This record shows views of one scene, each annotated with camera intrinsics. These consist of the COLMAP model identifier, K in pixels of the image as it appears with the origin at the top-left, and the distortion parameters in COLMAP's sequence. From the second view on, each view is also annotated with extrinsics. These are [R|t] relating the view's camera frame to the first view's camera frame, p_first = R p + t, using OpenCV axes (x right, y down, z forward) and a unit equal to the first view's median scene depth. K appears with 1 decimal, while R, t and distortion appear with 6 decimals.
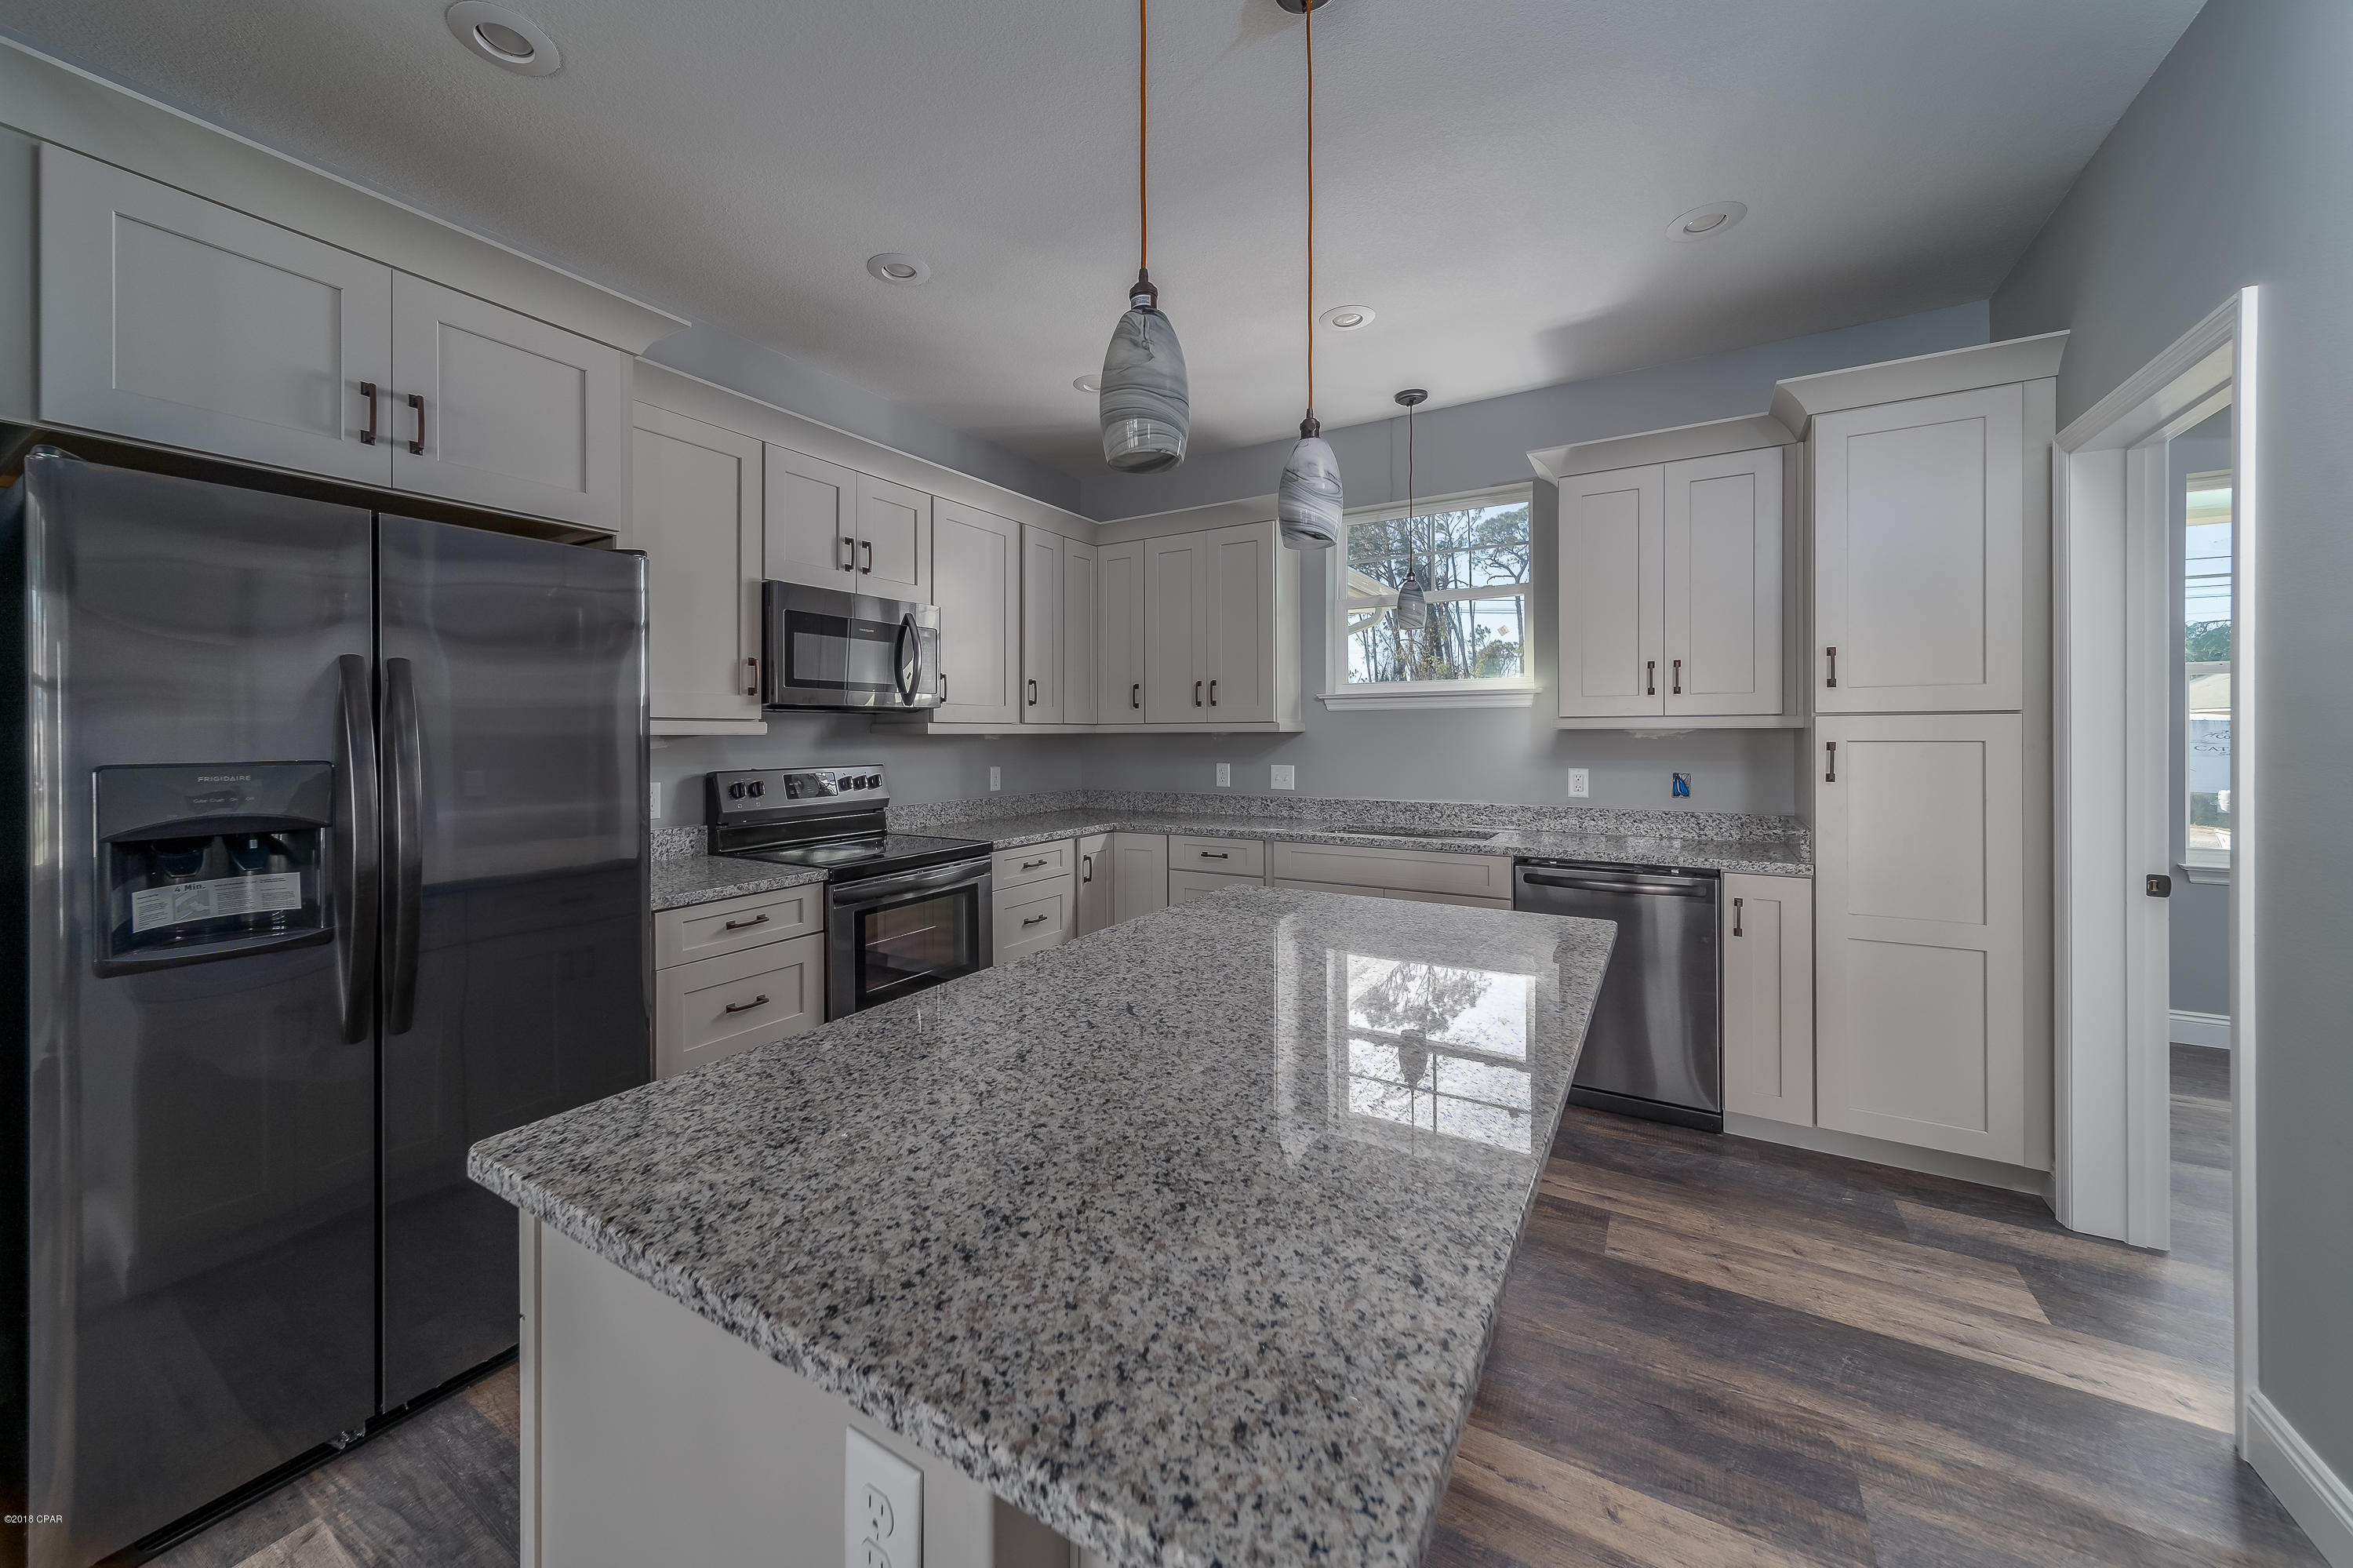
lens RADIAL K [[878.6, 0, 1115.1], [0, 878.6, 725.4], [0, 0, 1]] dist [0.001805, 0.000013]
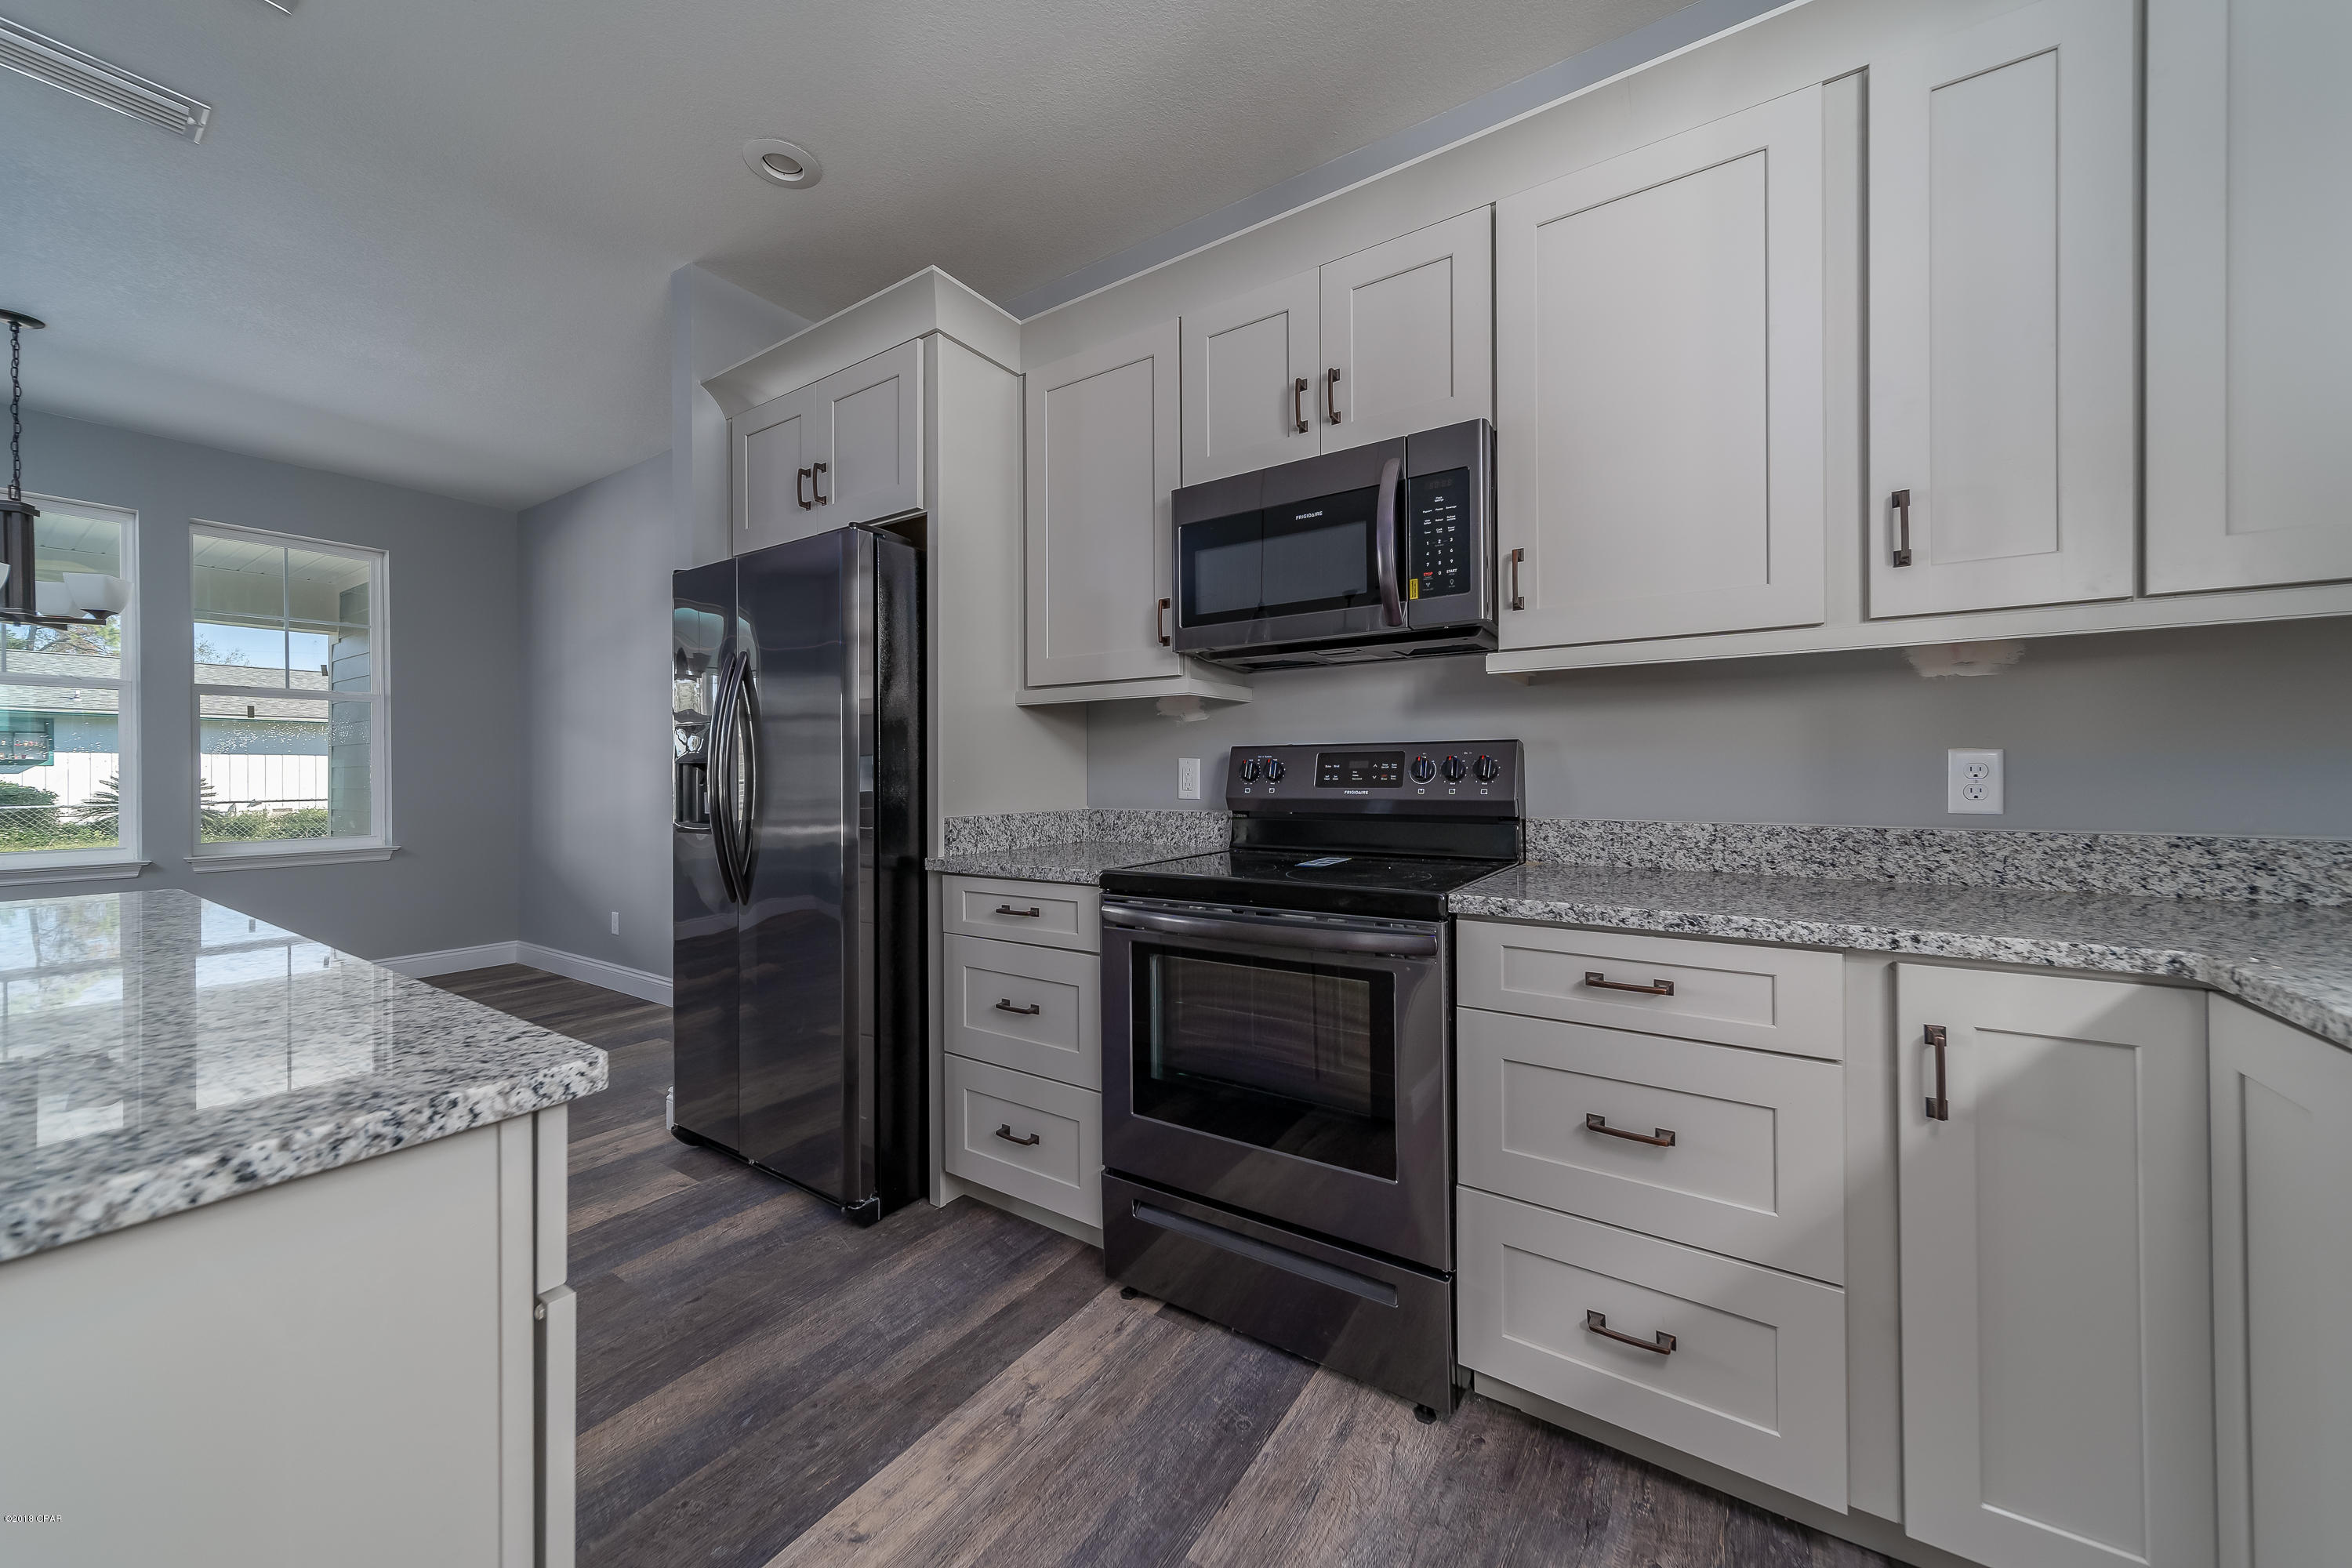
lens RADIAL K [[845.6, 0, 1183.5], [0, 845.6, 790.1], [0, 0, 1]] dist [0.004861, -0.000326]
pose [[-0.017611, 0.023574, -0.999567, 0.361993], [0.015532, 0.999608, 0.023301, 0.081590], [0.999724, -0.015115, -0.017970, 1.074574]]
